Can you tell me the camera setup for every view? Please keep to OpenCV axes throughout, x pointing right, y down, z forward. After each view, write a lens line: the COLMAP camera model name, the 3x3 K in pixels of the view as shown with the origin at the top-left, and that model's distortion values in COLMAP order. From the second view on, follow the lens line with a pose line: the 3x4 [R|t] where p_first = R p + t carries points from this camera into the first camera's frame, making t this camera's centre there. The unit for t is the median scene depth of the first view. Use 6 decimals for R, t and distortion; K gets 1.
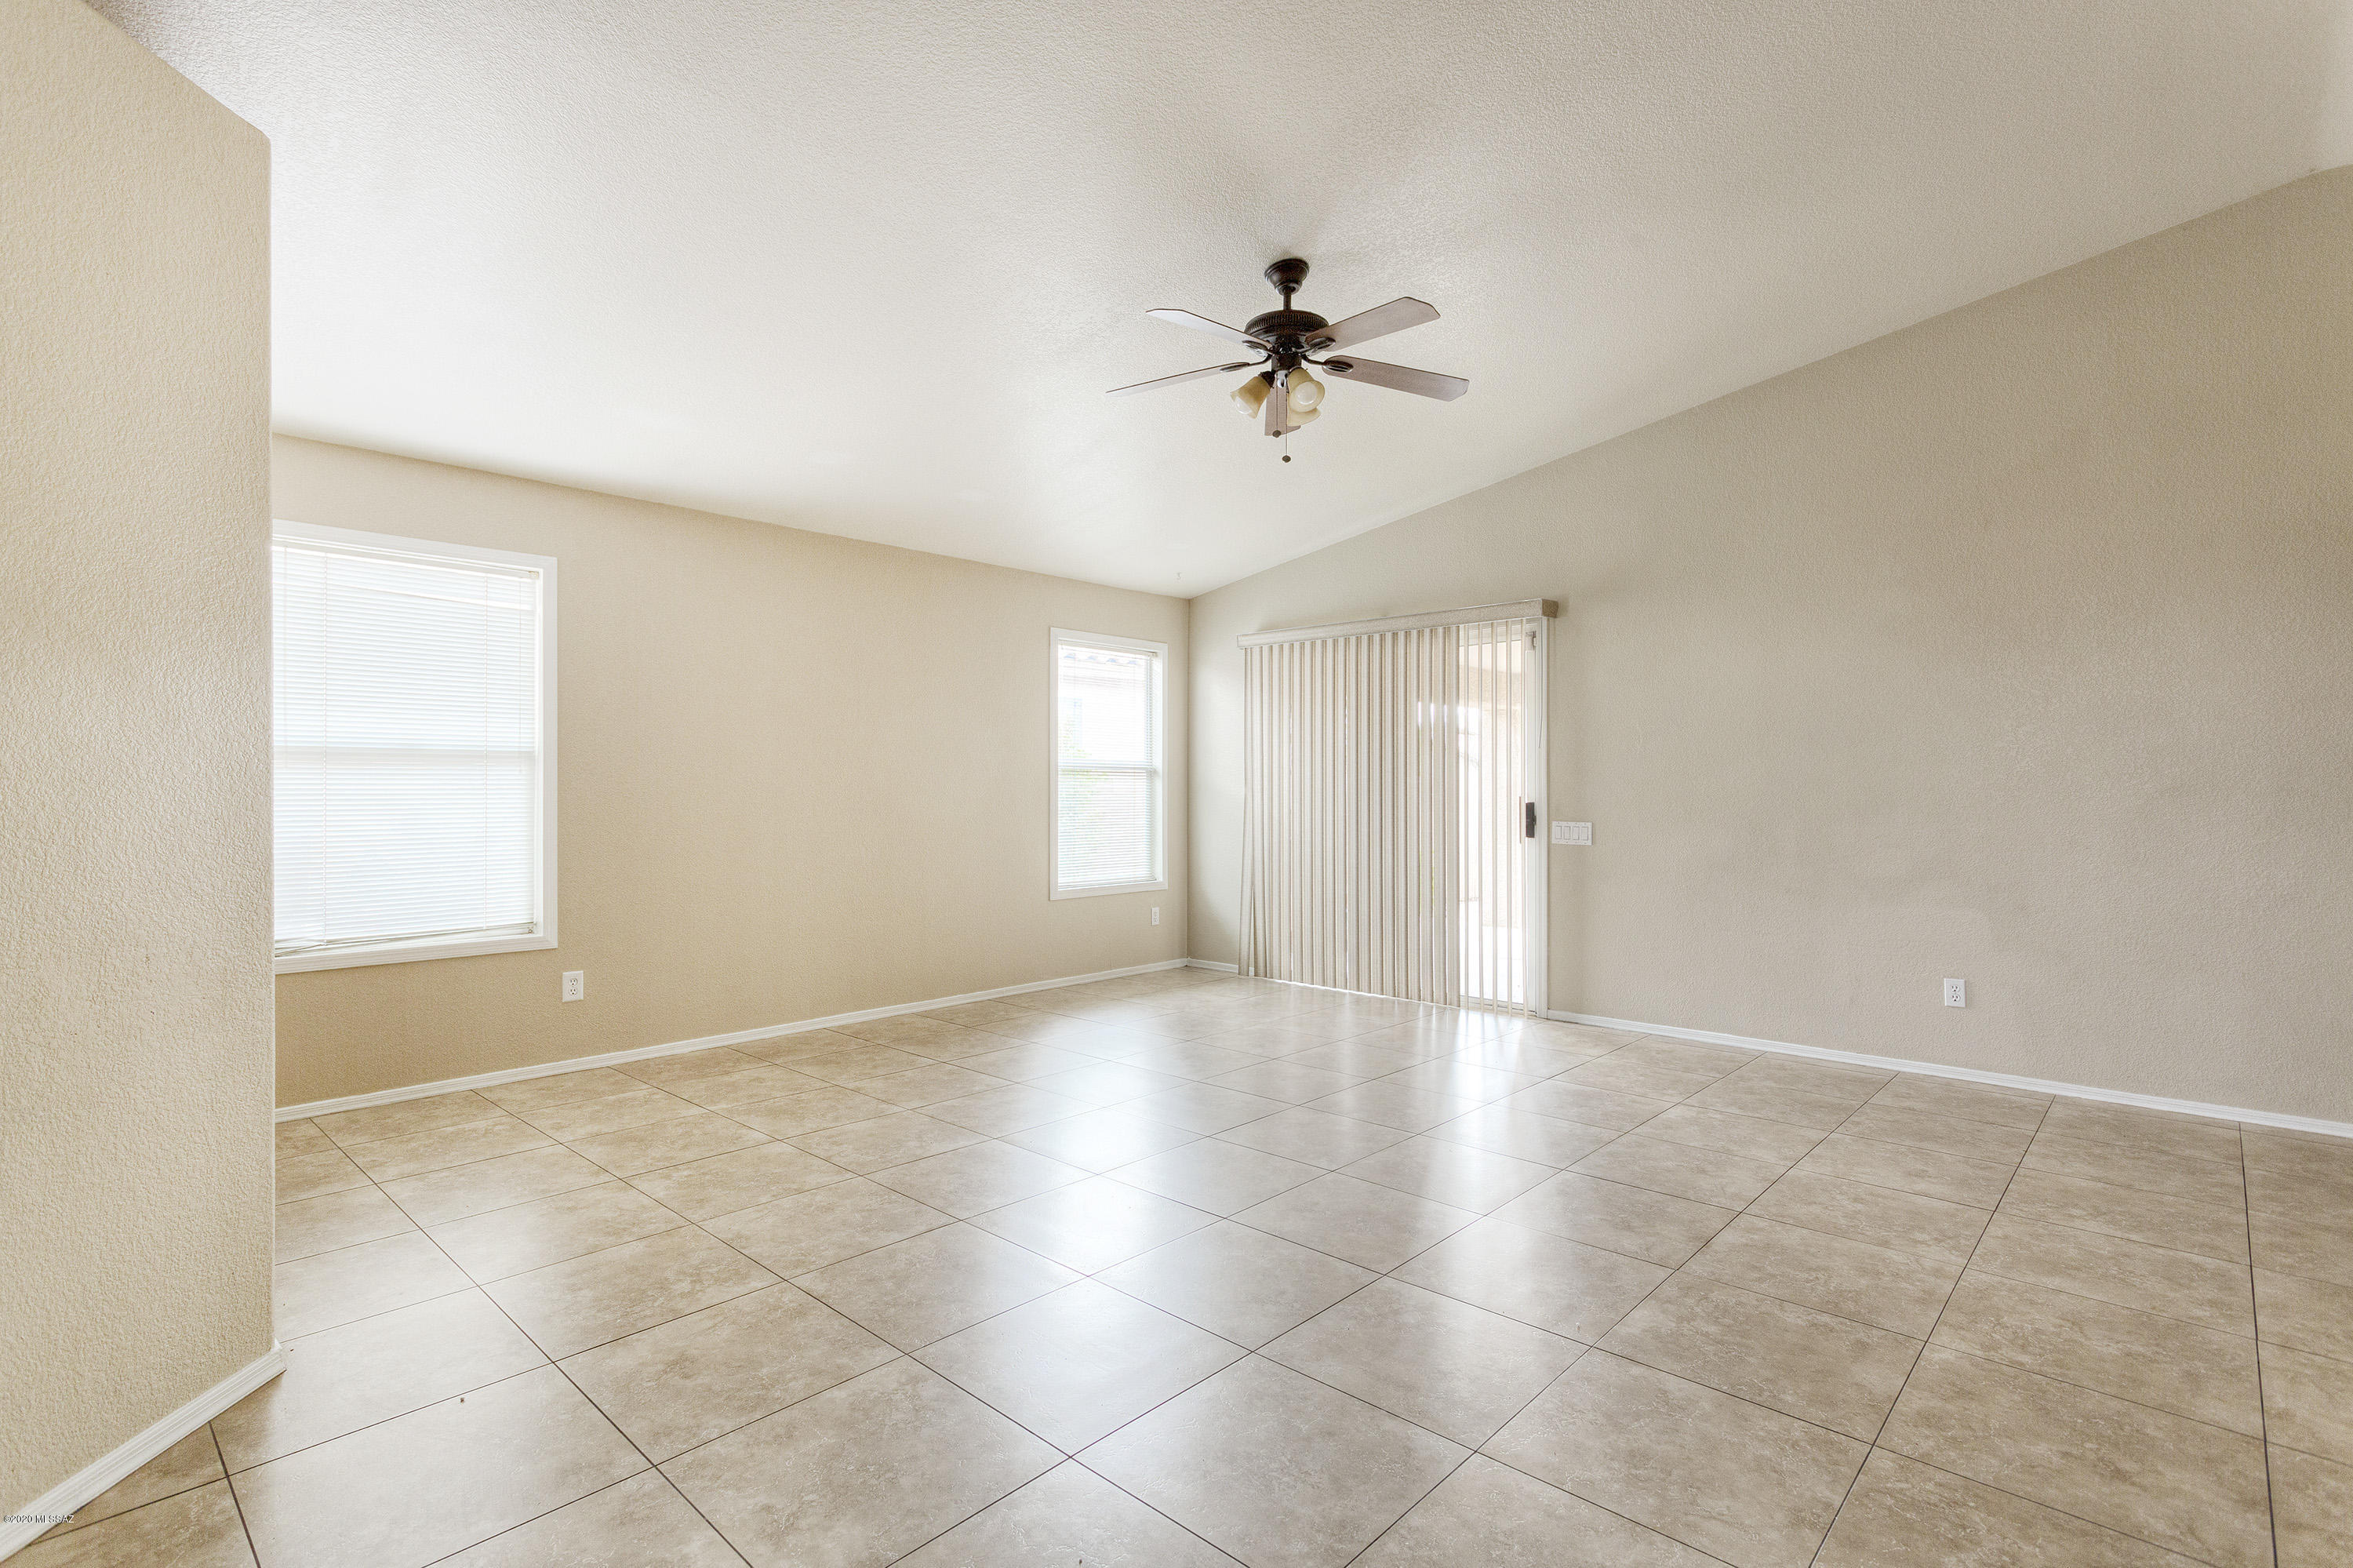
lens RADIAL K [[1124.4, 0, 1143.6], [0, 1124.4, 794.2], [0, 0, 1]] dist [0.000662, 0.002457]
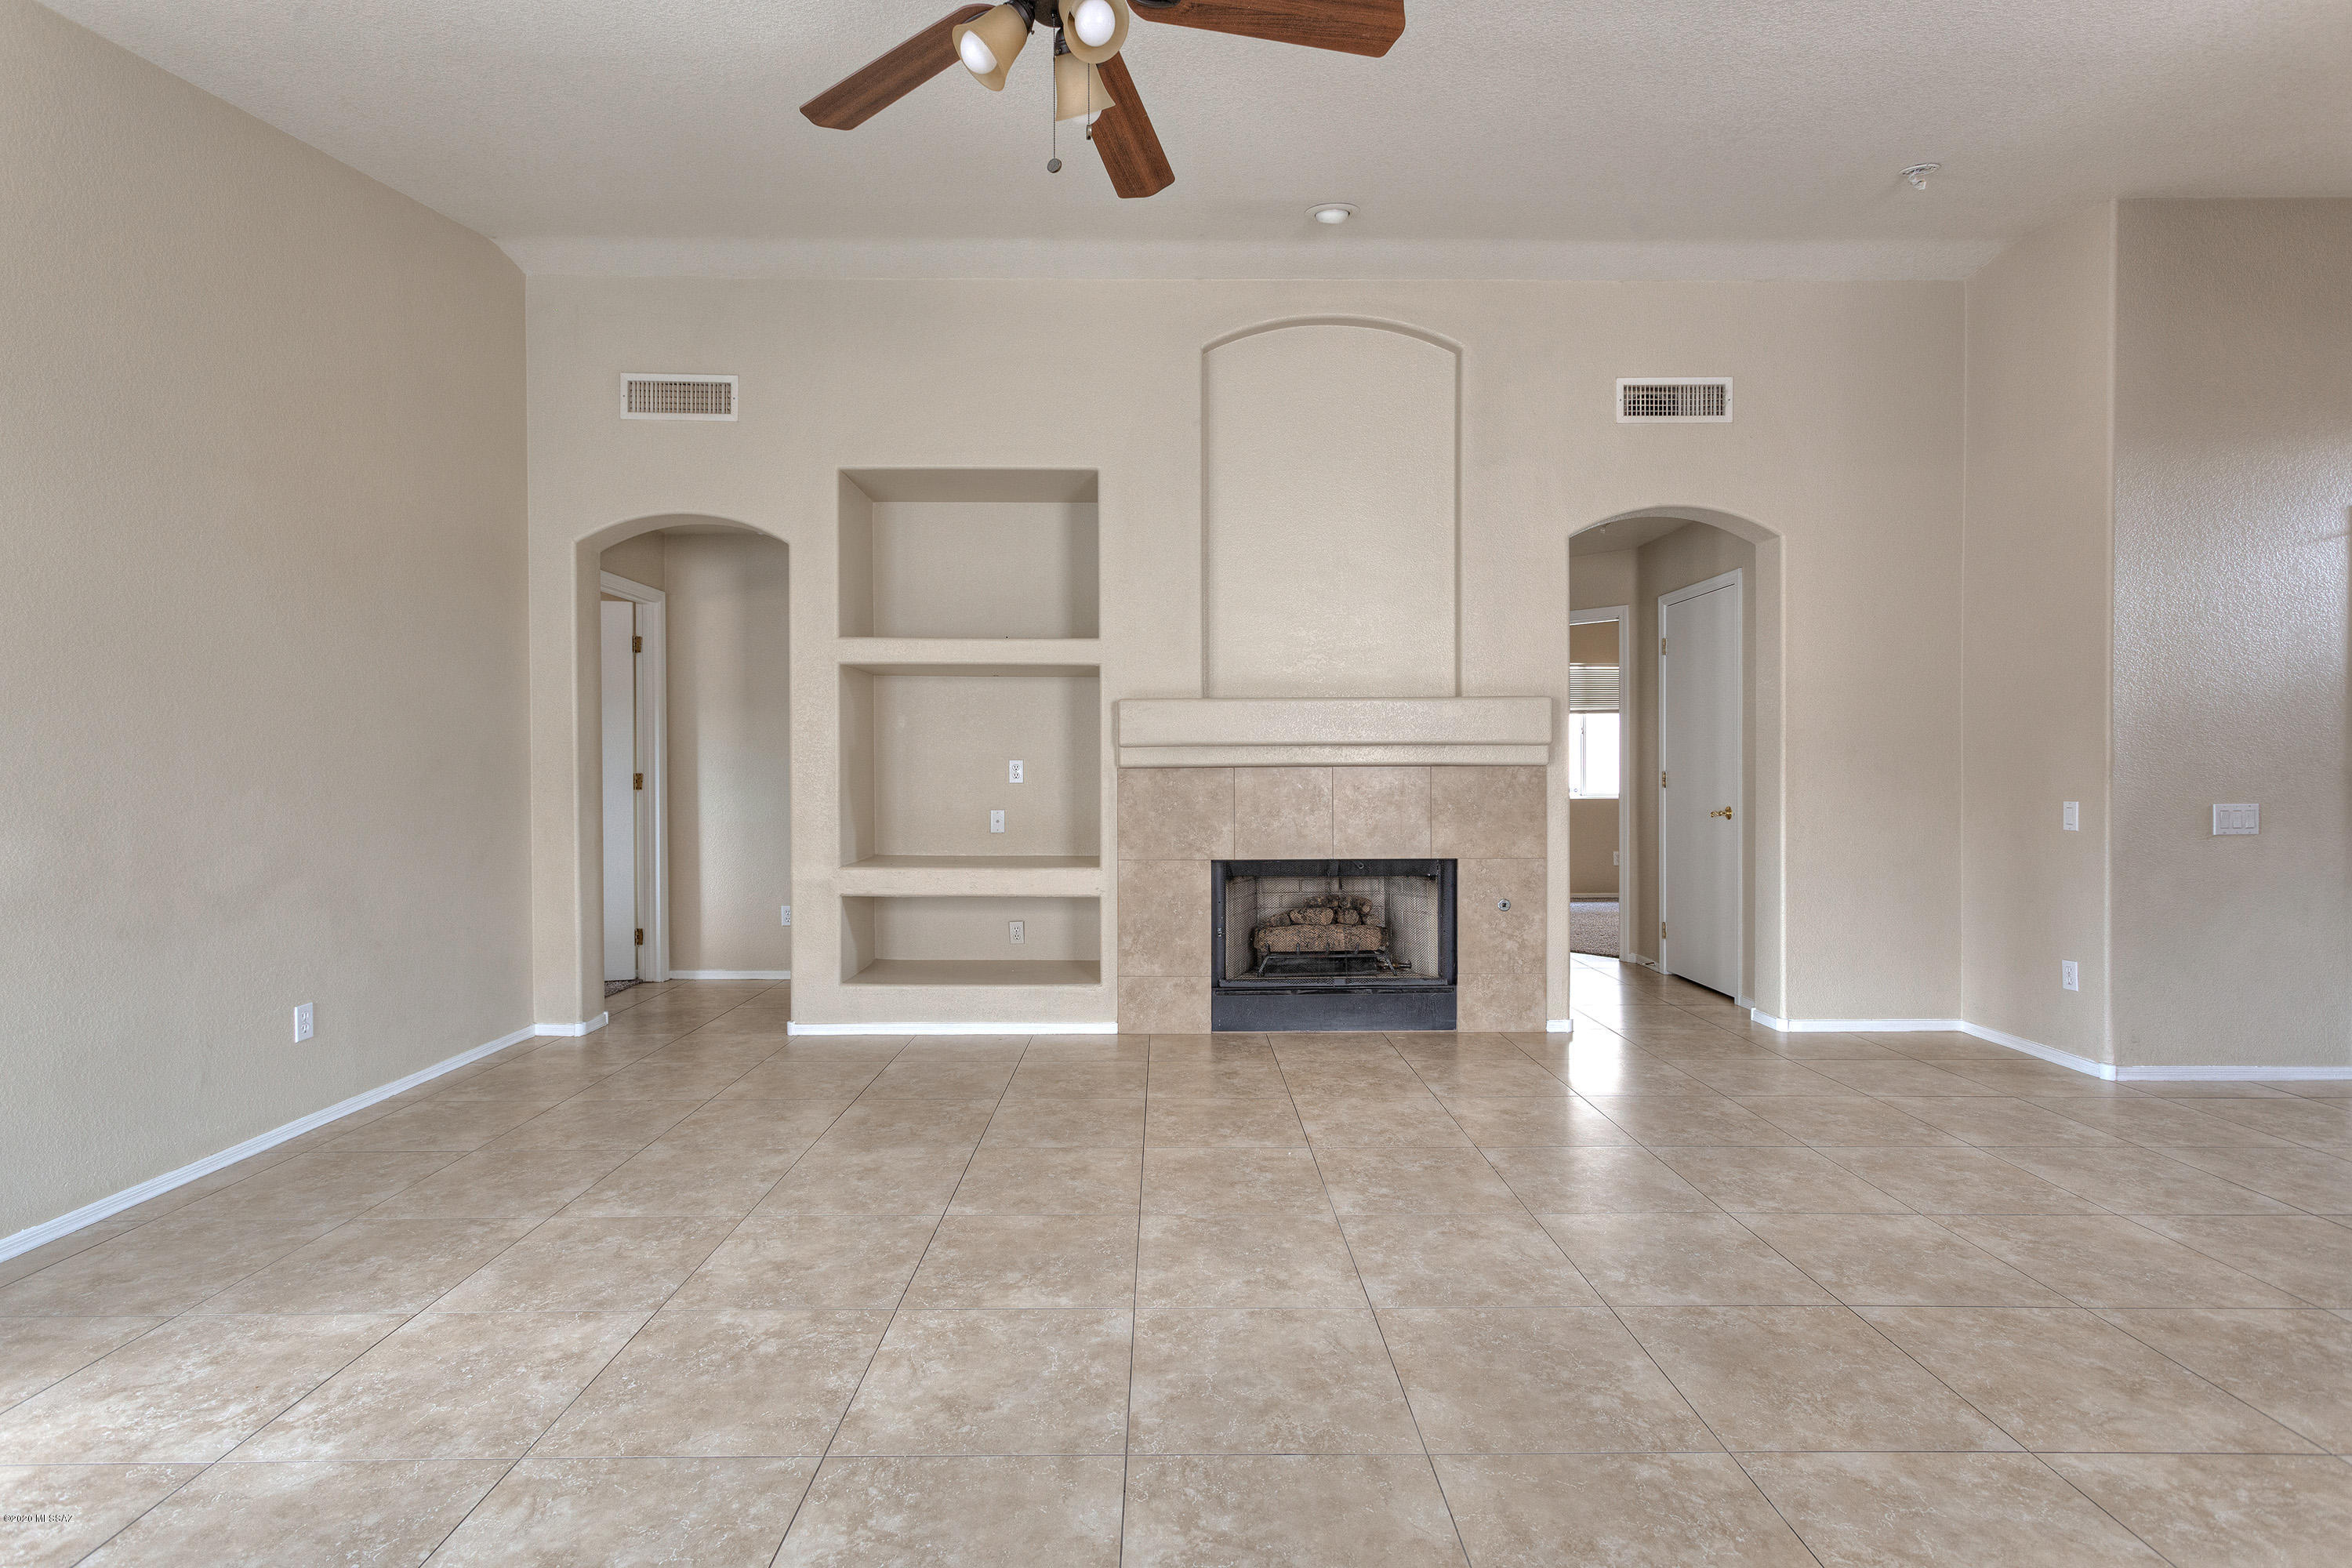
lens RADIAL K [[1123.8, 0, 1170.0], [0, 1123.8, 786.3], [0, 0, 1]] dist [0.000662, 0.002457]
pose [[-0.706548, -0.011291, 0.707575, -0.334621], [0.004565, 0.999779, 0.020512, -0.003076], [-0.707650, 0.017722, -0.706340, 1.451847]]
